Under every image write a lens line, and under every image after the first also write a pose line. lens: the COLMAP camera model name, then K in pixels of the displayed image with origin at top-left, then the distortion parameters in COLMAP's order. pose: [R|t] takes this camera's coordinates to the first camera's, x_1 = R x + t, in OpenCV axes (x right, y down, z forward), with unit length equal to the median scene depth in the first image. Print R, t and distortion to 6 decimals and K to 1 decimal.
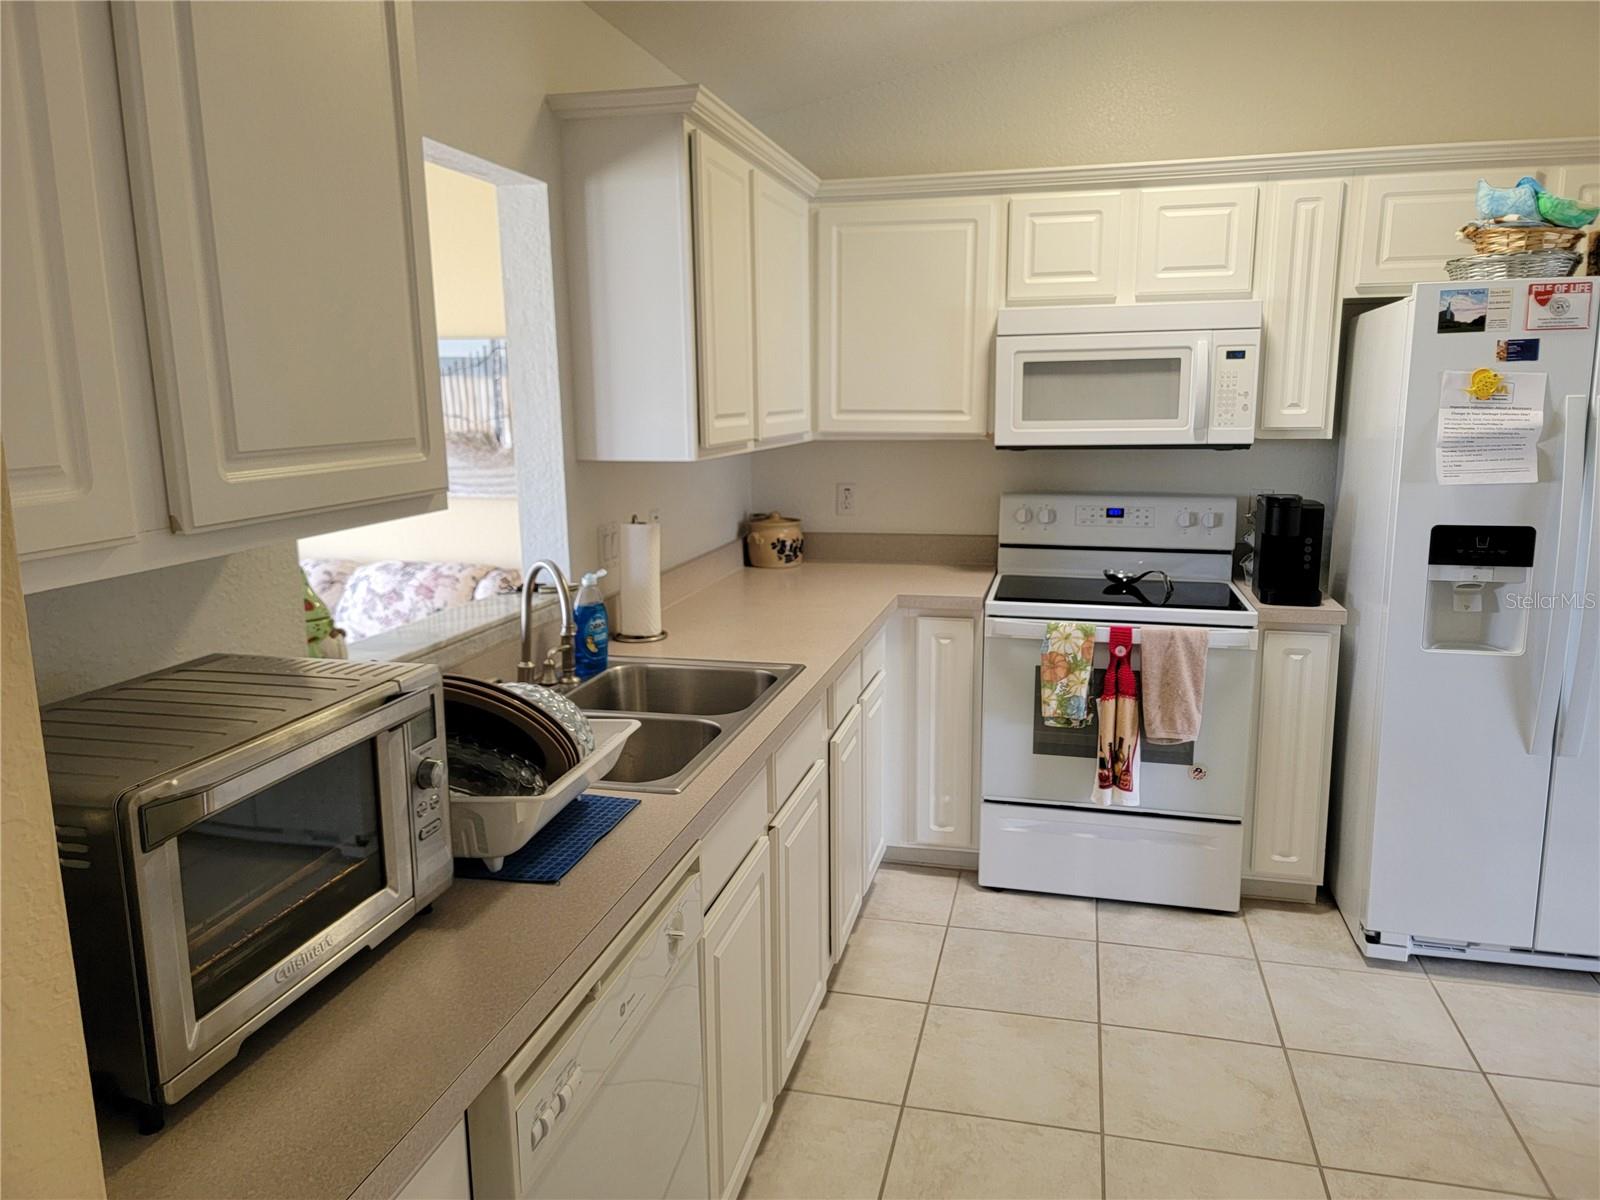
lens RADIAL K [[1117.7, 0, 798.1], [0, 1117.7, 601.9], [0, 0, 1]] dist [0.057694, -0.036458]
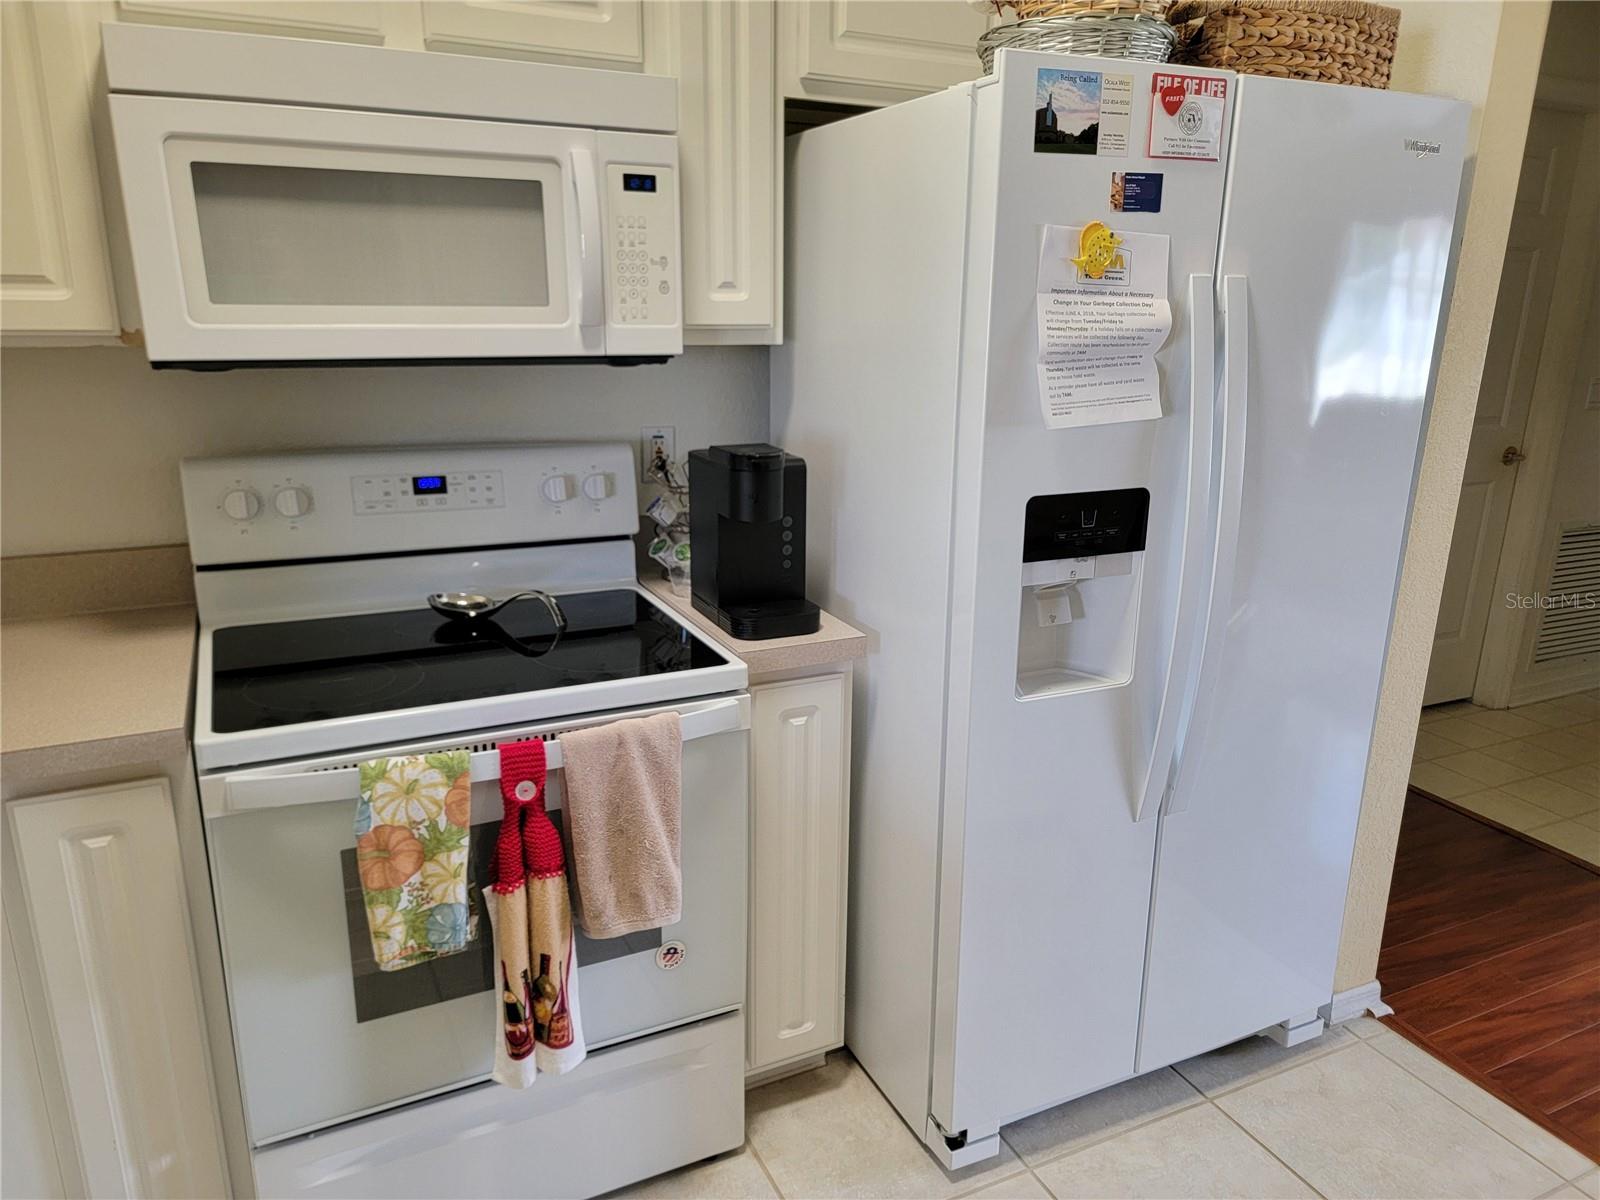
lens RADIAL K [[1117.7, 0, 812.5], [0, 1117.7, 607.0], [0, 0, 1]] dist [0.057694, -0.036458]
pose [[0.762345, -0.158855, 0.627372, 0.087555], [0.097167, 0.986513, 0.131720, -0.085590], [-0.639835, -0.039457, 0.767499, 0.540012]]
